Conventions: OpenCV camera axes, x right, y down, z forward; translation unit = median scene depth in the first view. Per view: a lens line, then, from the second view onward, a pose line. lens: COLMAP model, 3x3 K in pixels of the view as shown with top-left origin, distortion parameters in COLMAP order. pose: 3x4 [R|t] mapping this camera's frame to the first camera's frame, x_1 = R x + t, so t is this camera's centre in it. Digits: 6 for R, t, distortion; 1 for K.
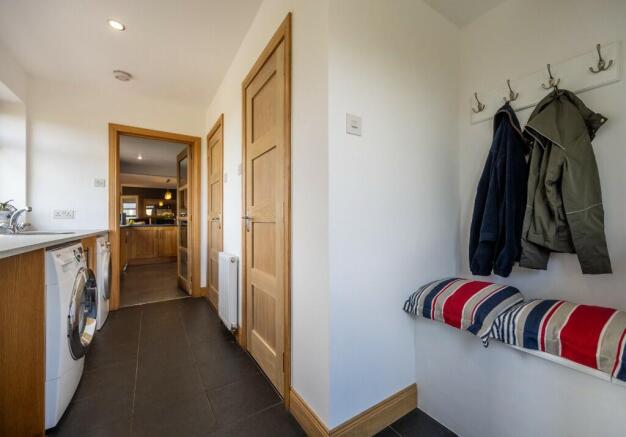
lens RADIAL K [[252.5, 0, 313.8], [0, 252.5, 220.0], [0, 0, 1]] dist [0.000855, 0.000044]
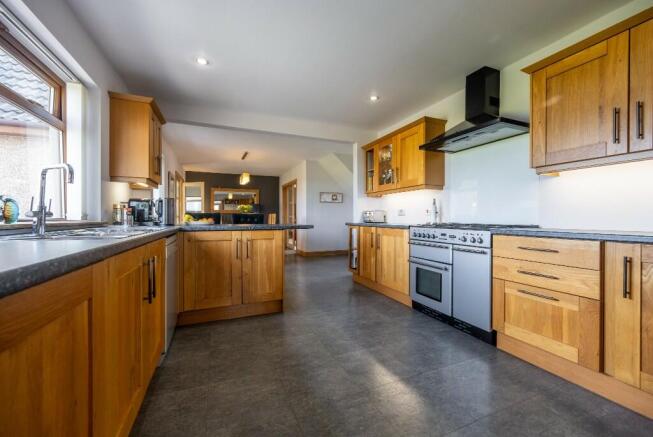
lens RADIAL K [[263.0, 0, 325.5], [0, 263.0, 218.6], [0, 0, 1]] dist [-0.001441, -0.000090]
pose [[0.983282, -0.000185, -0.182089, -0.381227], [0.002110, 0.999944, 0.010376, 0.000348], [0.182077, -0.010587, 0.983227, 0.568232]]
